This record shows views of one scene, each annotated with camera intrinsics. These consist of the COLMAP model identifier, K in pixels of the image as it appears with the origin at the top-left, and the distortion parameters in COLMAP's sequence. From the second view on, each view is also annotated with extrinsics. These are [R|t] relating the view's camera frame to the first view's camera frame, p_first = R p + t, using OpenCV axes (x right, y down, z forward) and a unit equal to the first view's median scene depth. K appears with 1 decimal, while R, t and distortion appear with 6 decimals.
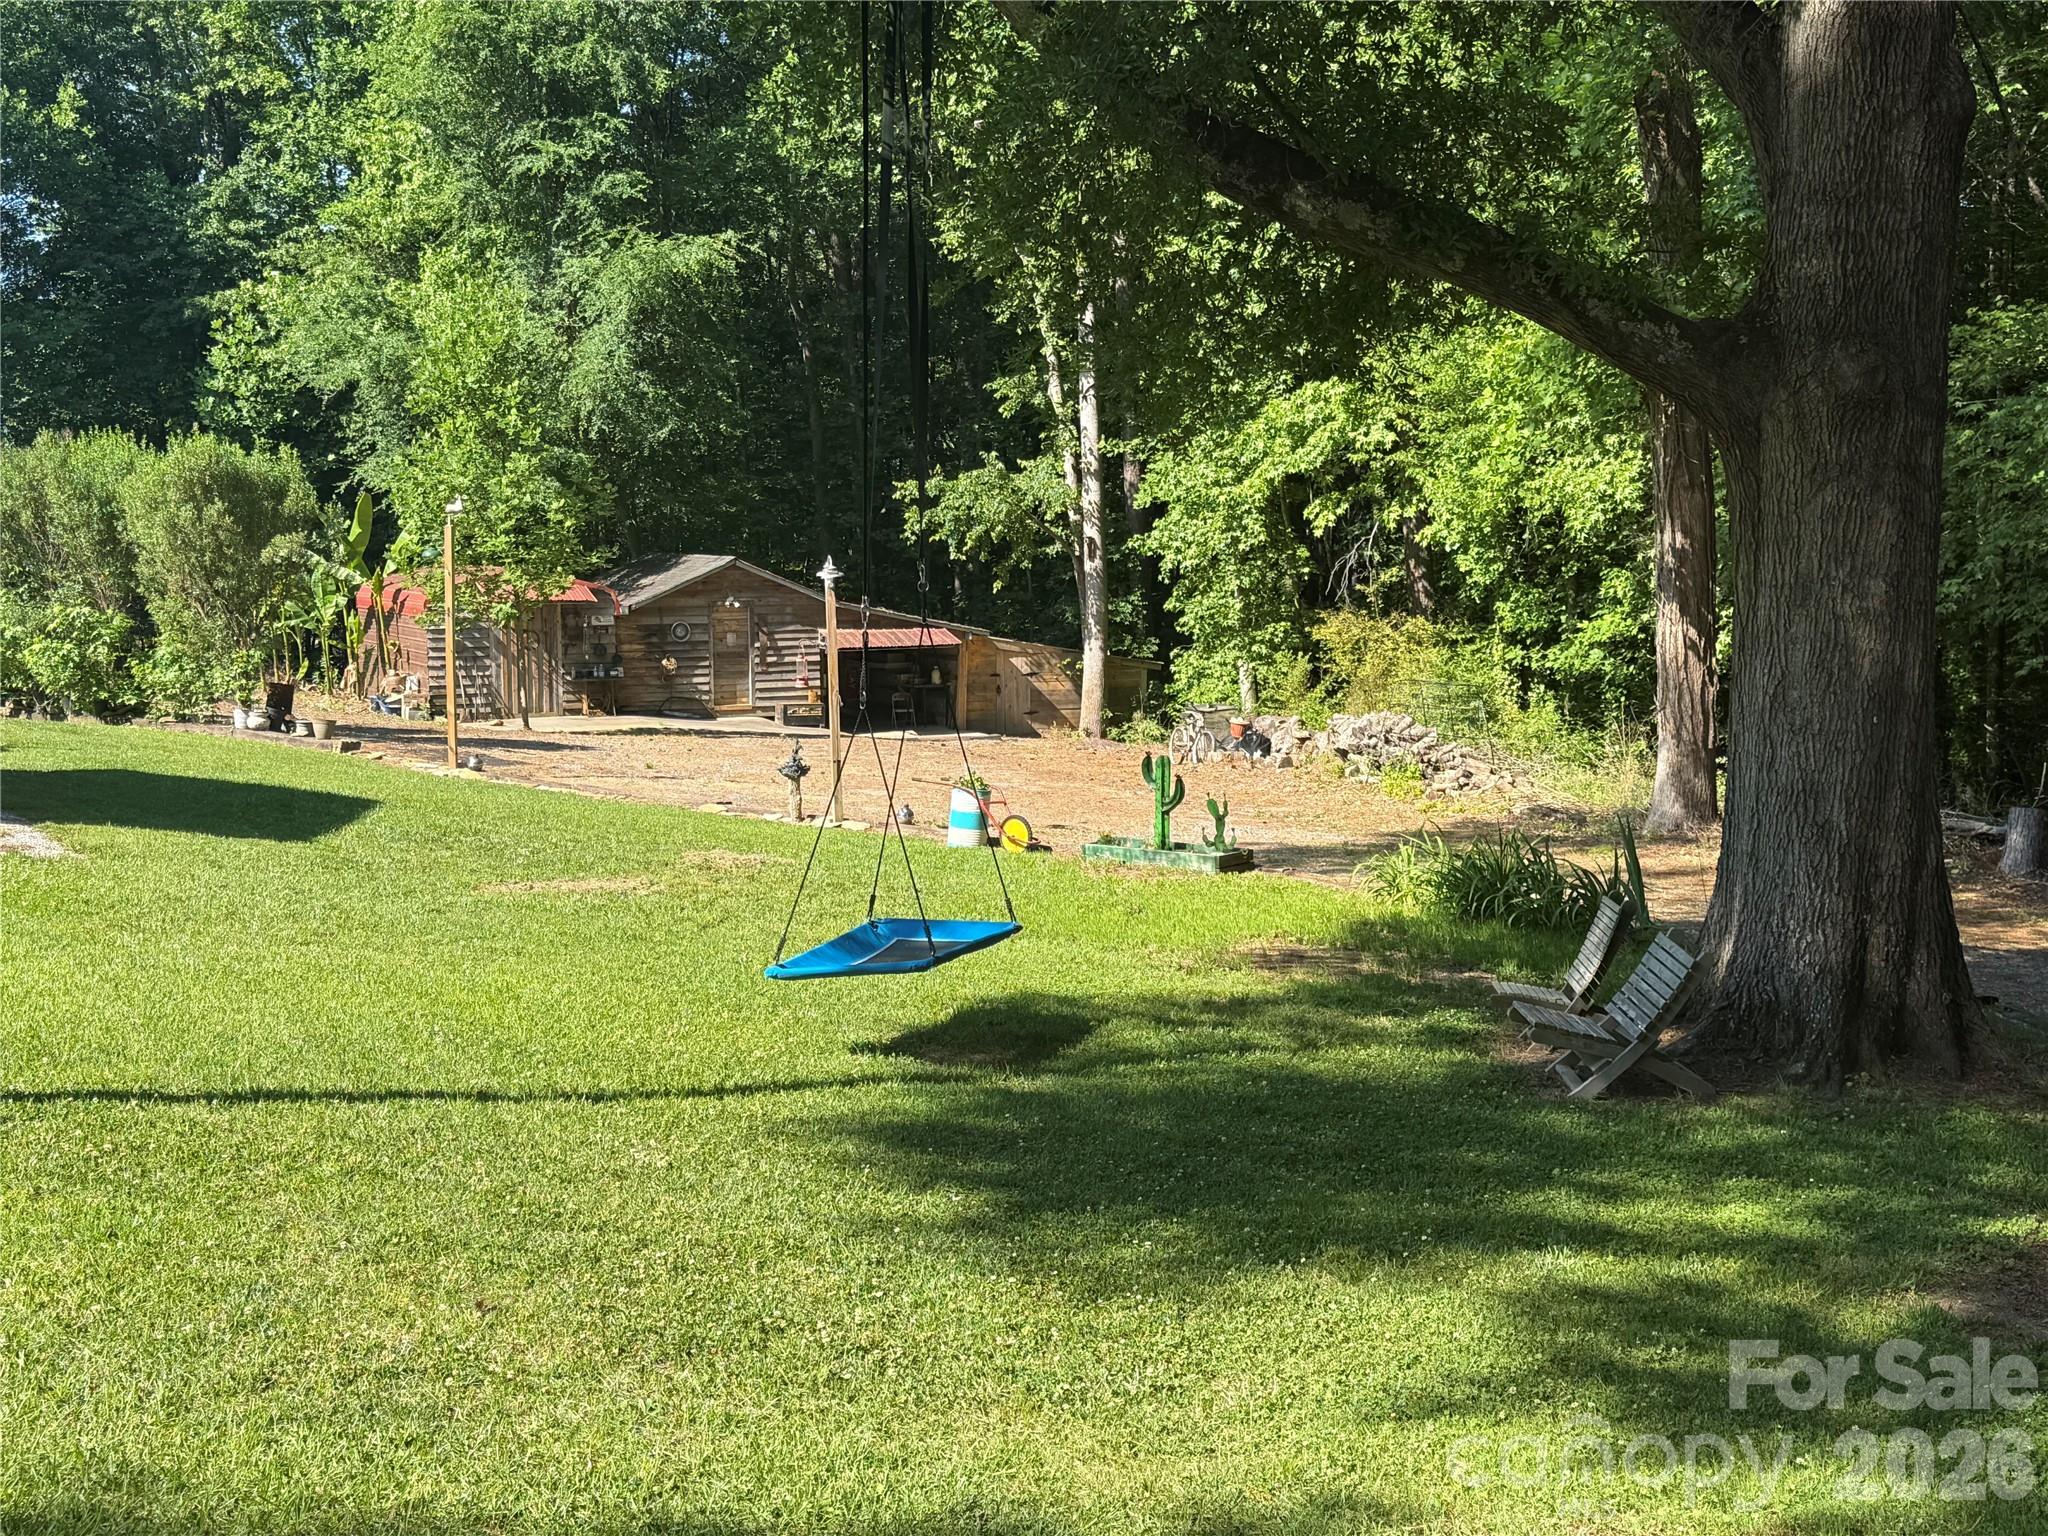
lens RADIAL K [[2448.0, 0, 1025.0], [0, 2448.0, 777.7], [0, 0, 1]] dist [0.015841, 0.000000]
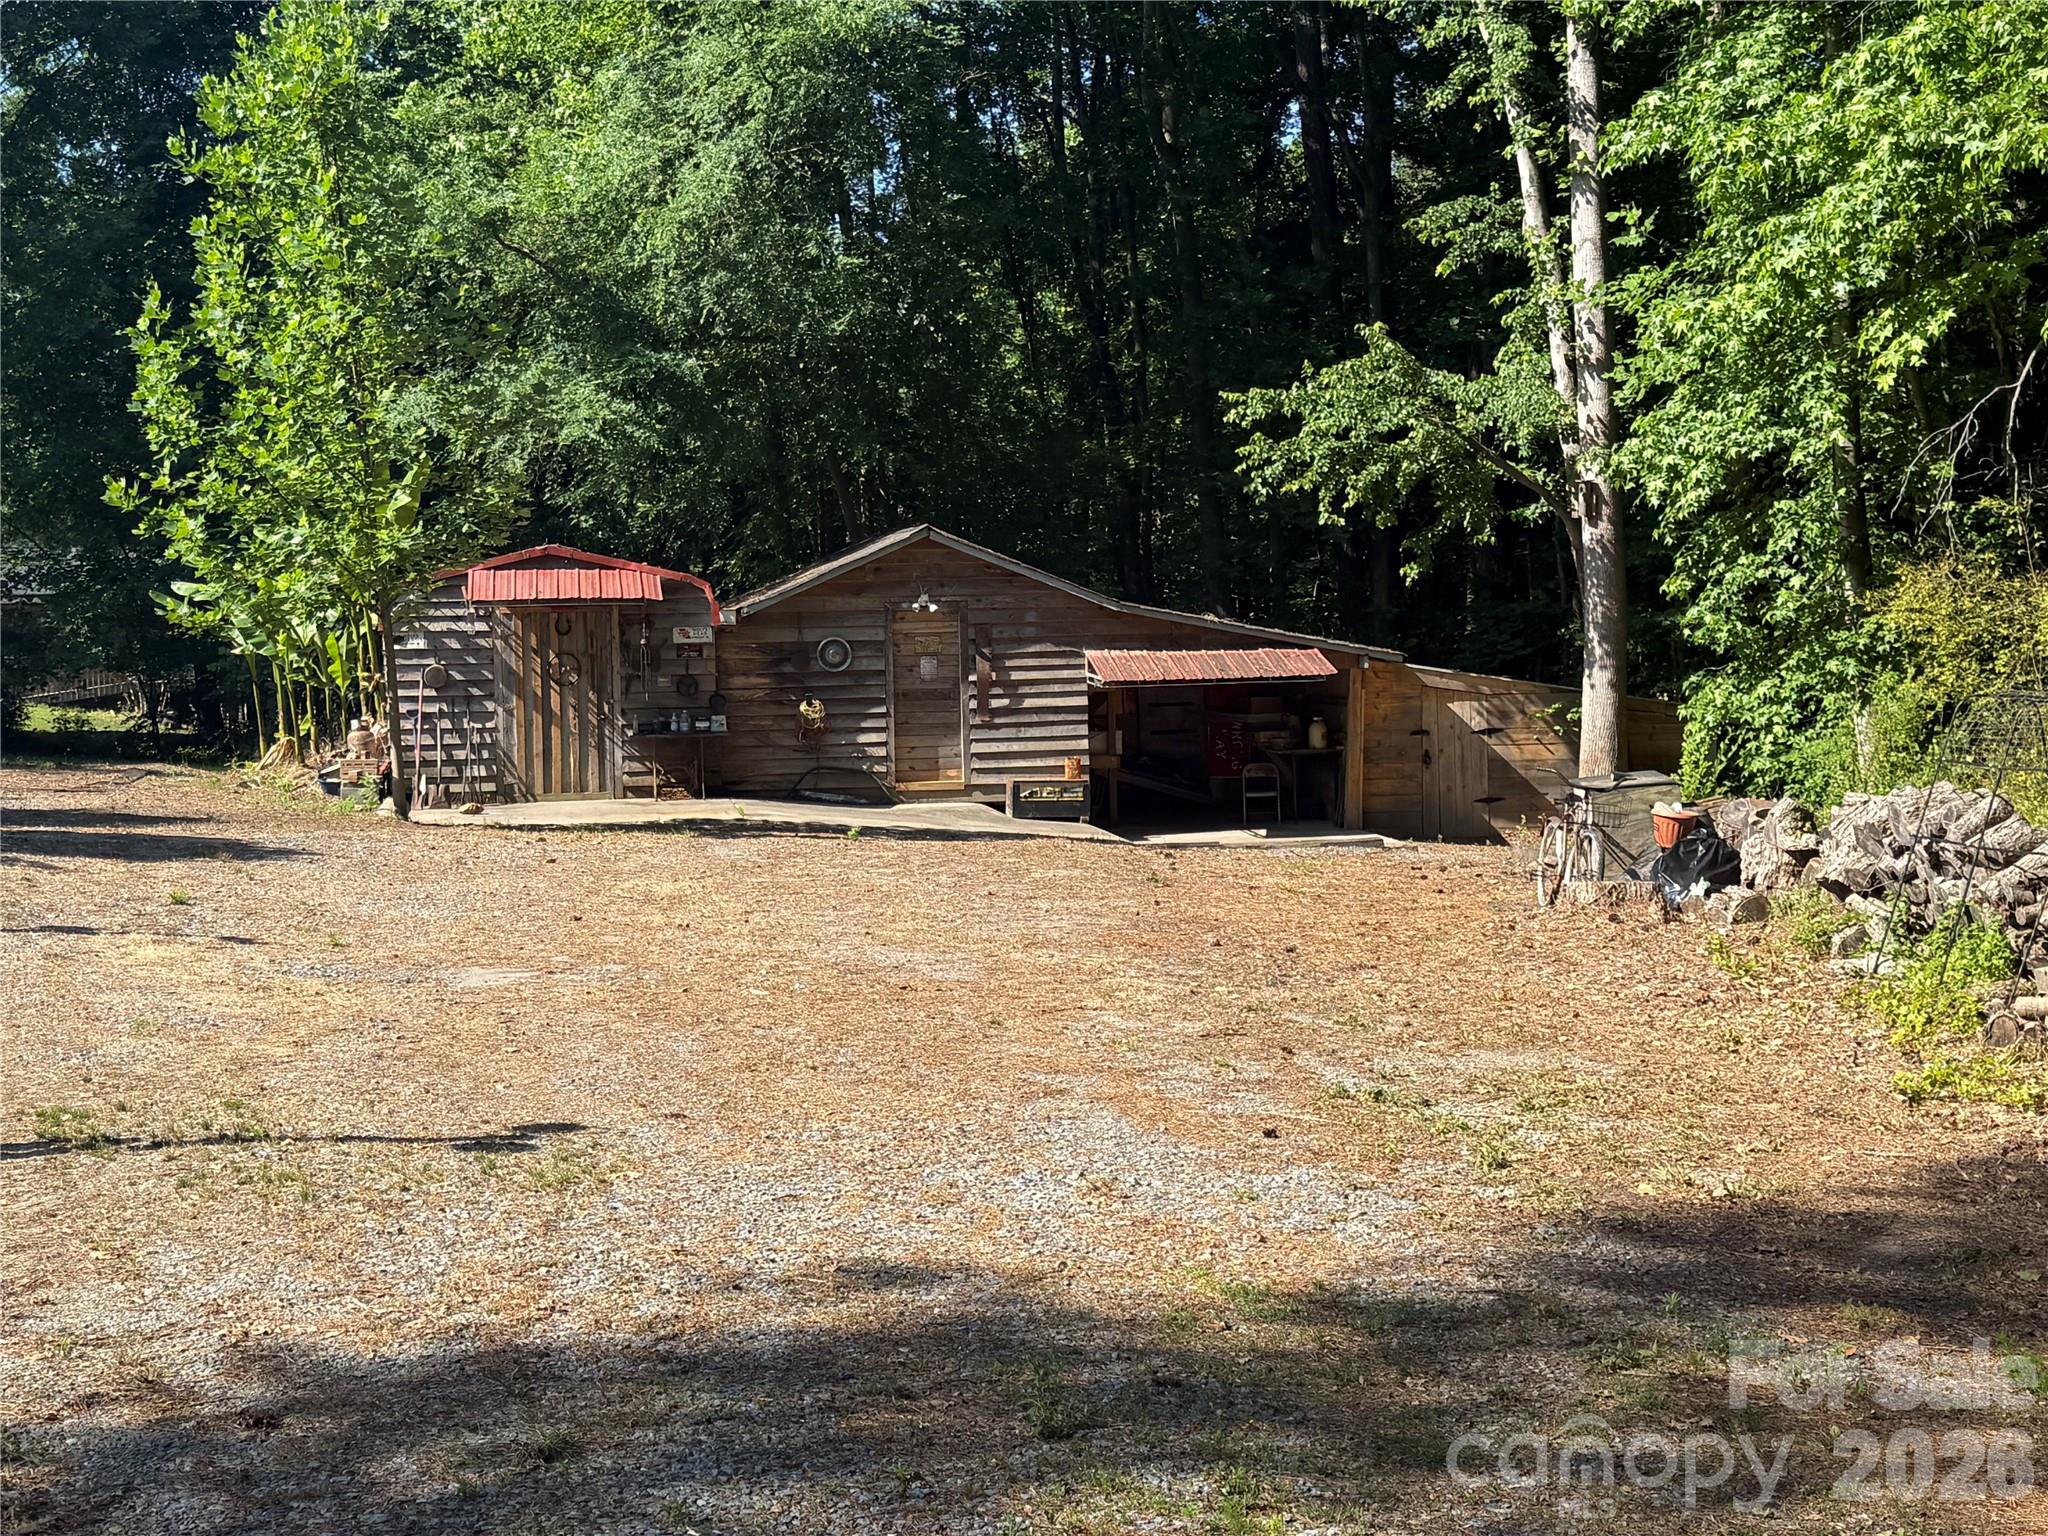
lens RADIAL K [[2723.9, 0, 1020.0], [0, 2723.9, 751.0], [0, 0, 1]] dist [0.072954, 0.000000]
pose [[0.949556, 0.000027, -0.313599, 0.102193], [-0.015534, 0.998776, -0.046949, -0.007146], [0.313214, 0.049452, 0.948394, 0.395180]]
